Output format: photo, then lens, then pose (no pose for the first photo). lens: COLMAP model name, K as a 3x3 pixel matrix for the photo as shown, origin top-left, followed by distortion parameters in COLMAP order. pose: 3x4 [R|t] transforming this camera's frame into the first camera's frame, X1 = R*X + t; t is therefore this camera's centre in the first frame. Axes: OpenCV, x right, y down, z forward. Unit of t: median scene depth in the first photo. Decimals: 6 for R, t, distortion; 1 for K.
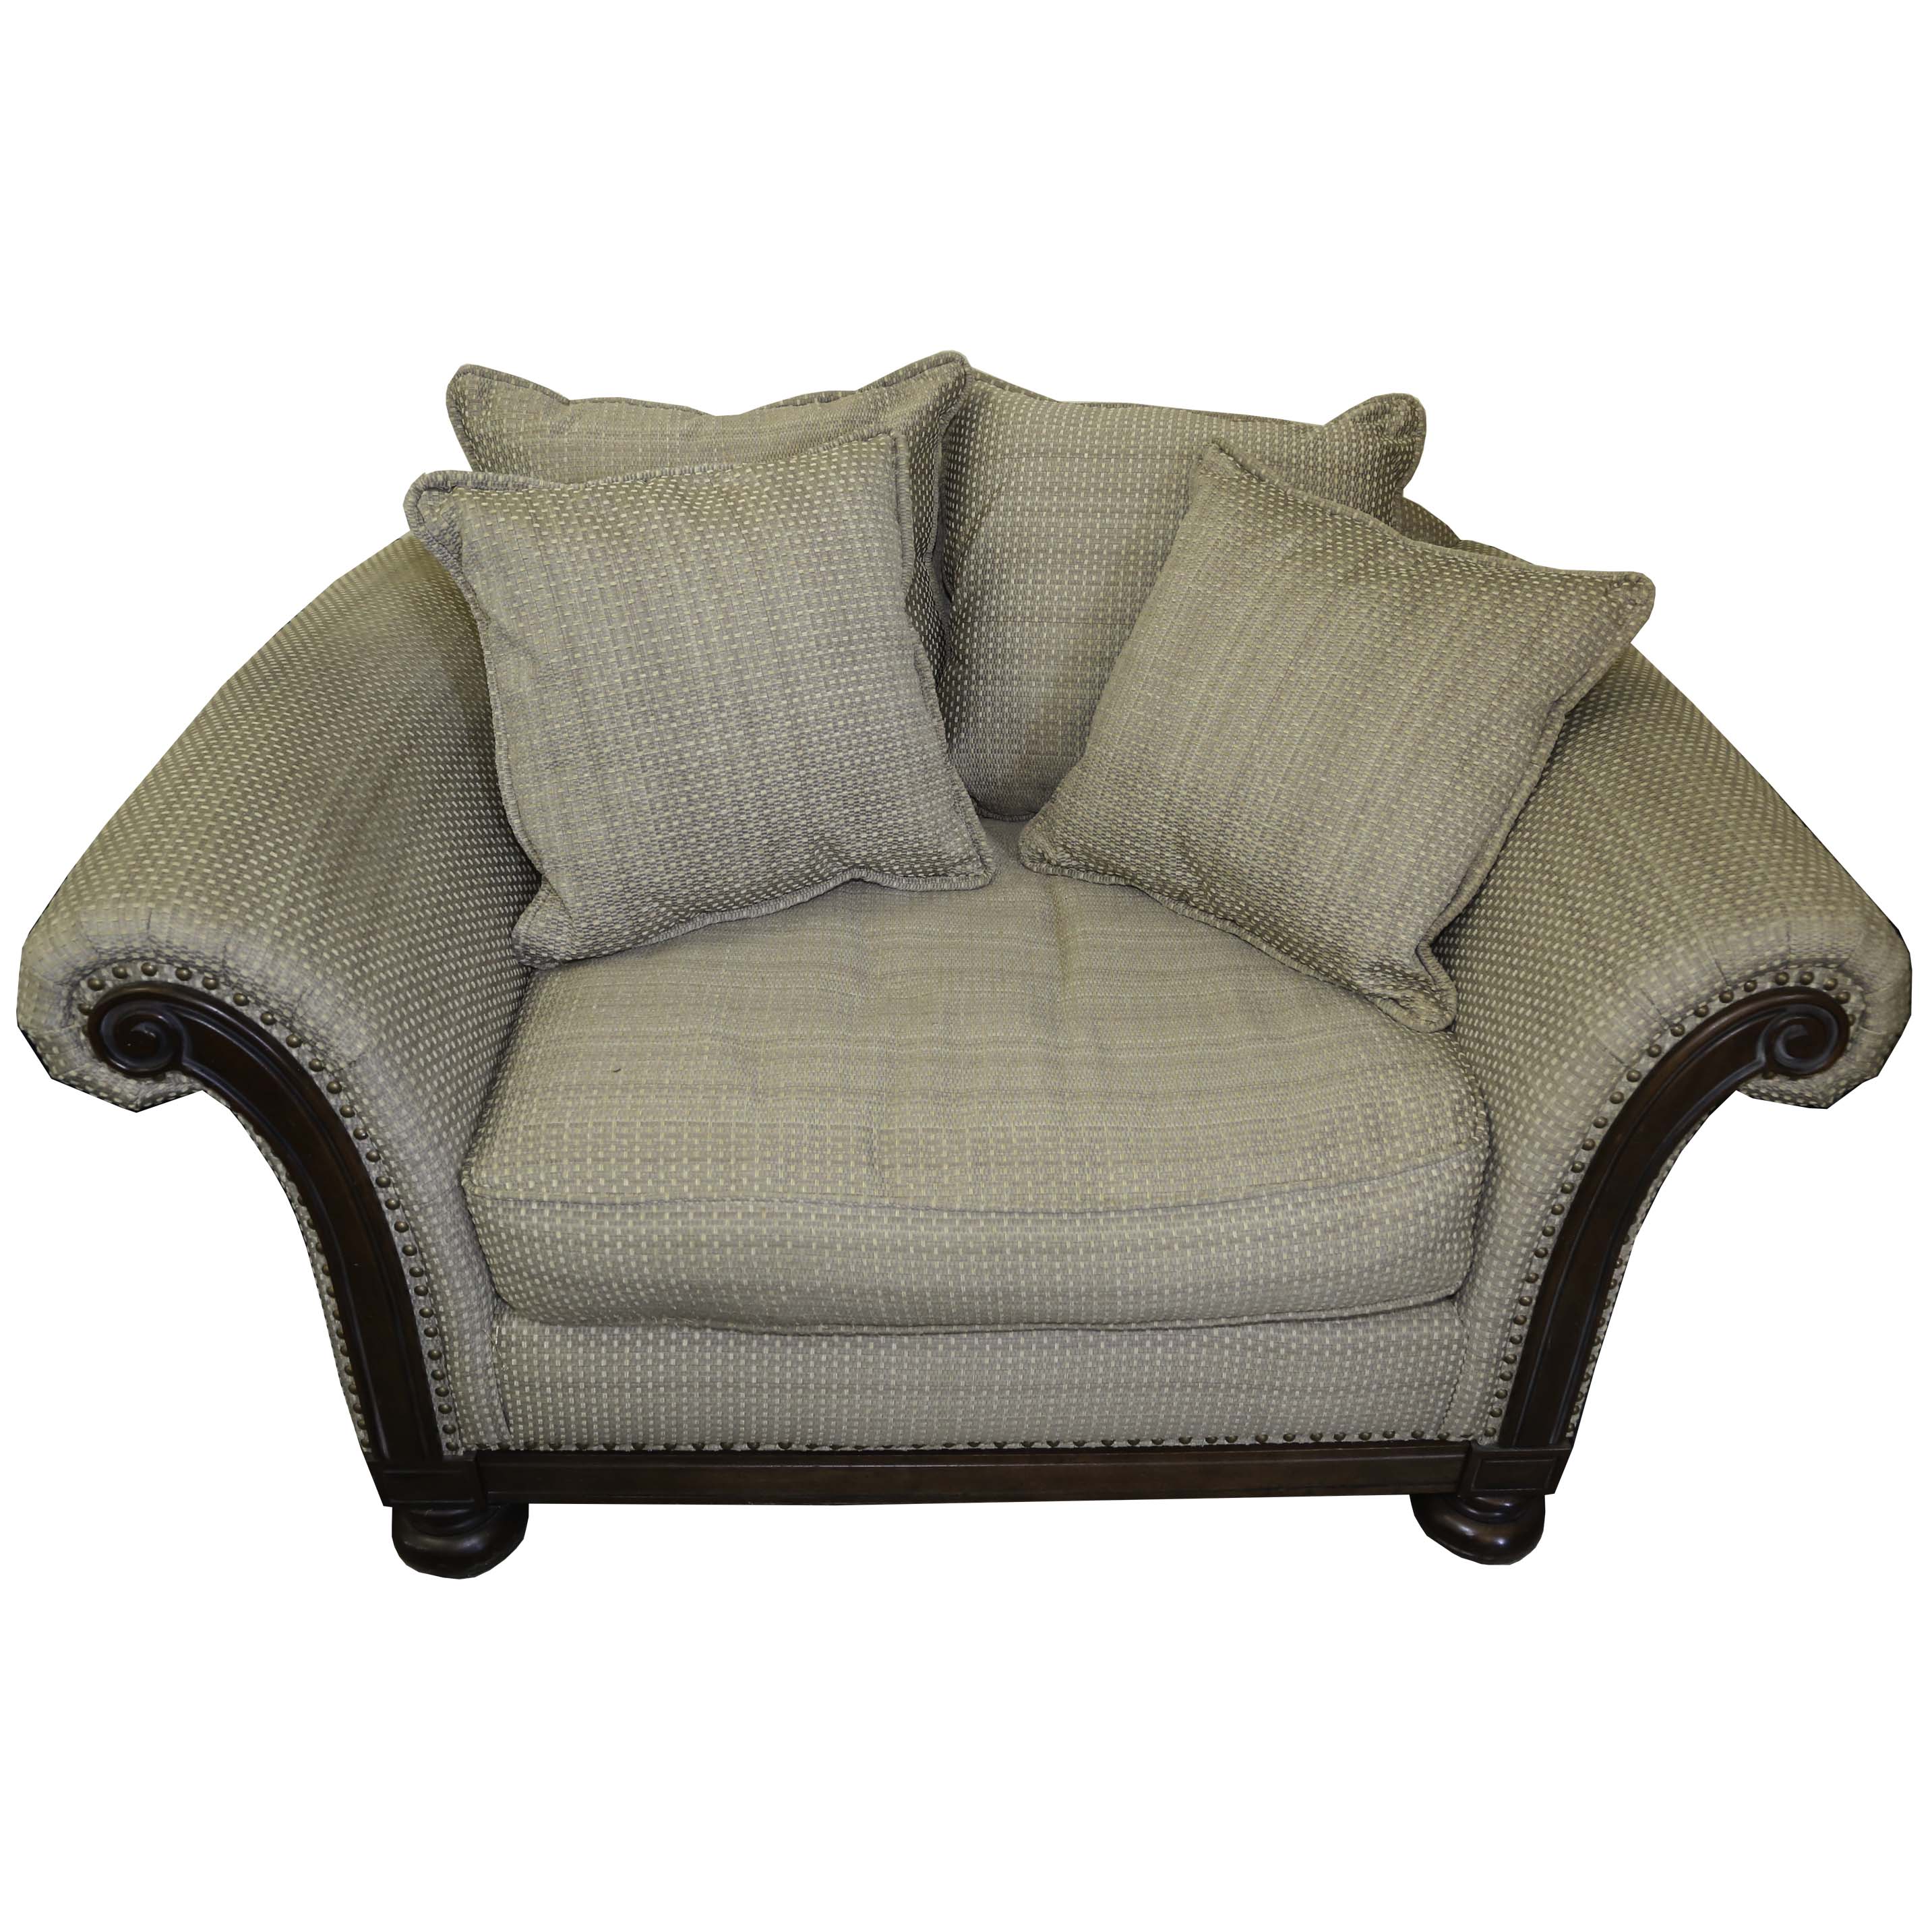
lens RADIAL K [[1627.5, 0, 966.0], [0, 1627.5, 966.0], [0, 0, 1]] dist [-0.054295, 0.001843]
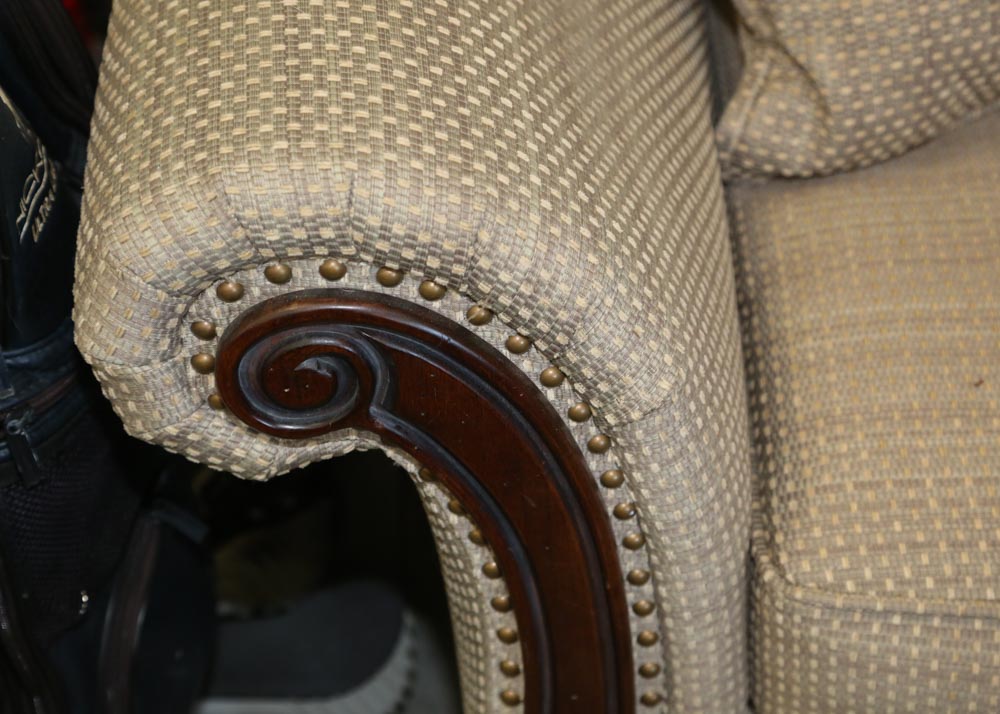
lens RADIAL K [[2027.7, 0, 500.0], [0, 2027.7, 357.0], [0, 0, 1]] dist [0.235441, -0.315661]
pose [[0.999802, -0.000420, -0.019870, -0.423549], [0.004248, 0.981184, 0.193027, -0.106246], [0.019416, -0.193073, 0.980992, 0.265582]]
